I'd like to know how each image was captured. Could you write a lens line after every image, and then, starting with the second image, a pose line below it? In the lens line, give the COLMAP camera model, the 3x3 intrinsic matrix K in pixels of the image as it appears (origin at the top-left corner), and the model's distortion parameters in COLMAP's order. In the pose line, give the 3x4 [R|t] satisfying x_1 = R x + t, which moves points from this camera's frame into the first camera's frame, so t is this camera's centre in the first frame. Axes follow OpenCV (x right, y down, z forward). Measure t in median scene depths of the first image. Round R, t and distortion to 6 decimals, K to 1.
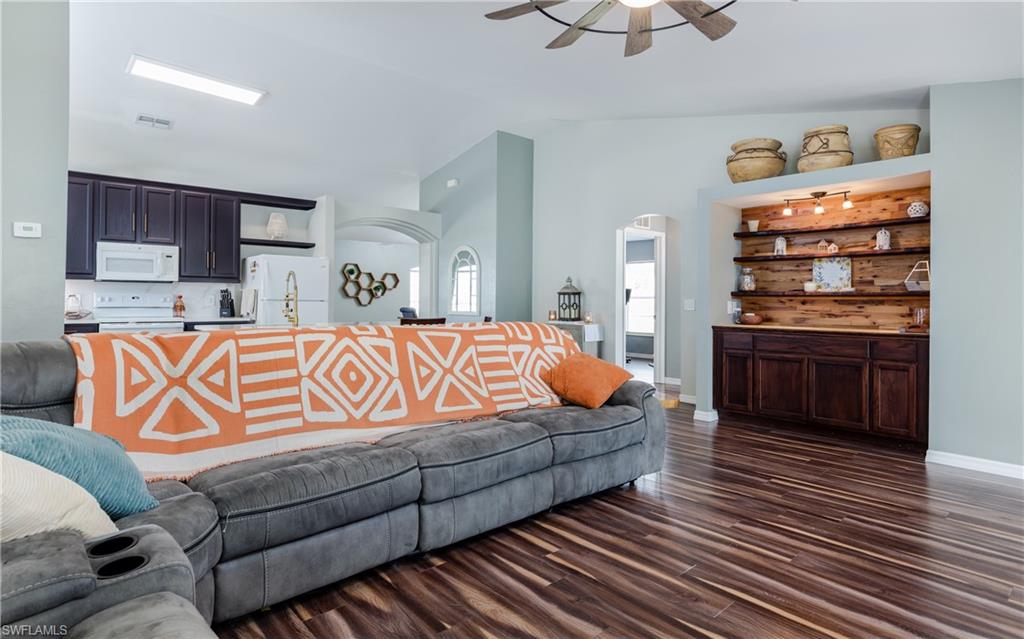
lens RADIAL K [[545.7, 0, 511.2], [0, 545.7, 295.6], [0, 0, 1]] dist [-0.003485, 0.001392]
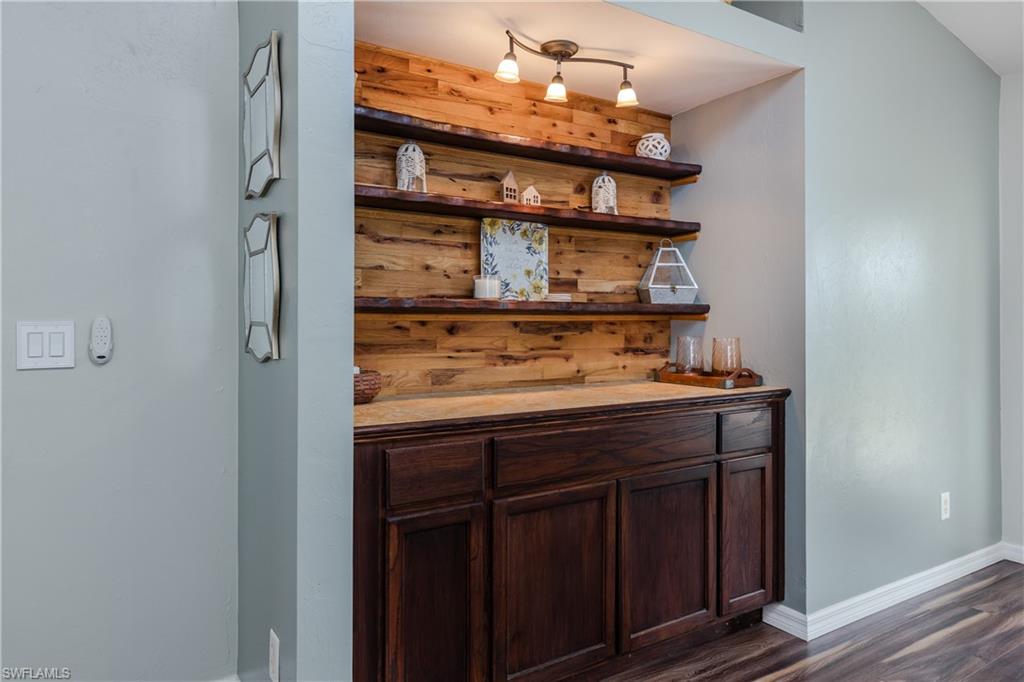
lens RADIAL K [[641.0, 0, 512.0], [0, 641.0, 332.9], [0, 0, 1]] dist [0.001281, 0.000405]
pose [[0.169308, -0.017972, 0.985399, 0.106082], [-0.005718, 0.999799, 0.019218, 0.006917], [-0.985547, -0.008888, 0.169171, 0.940151]]
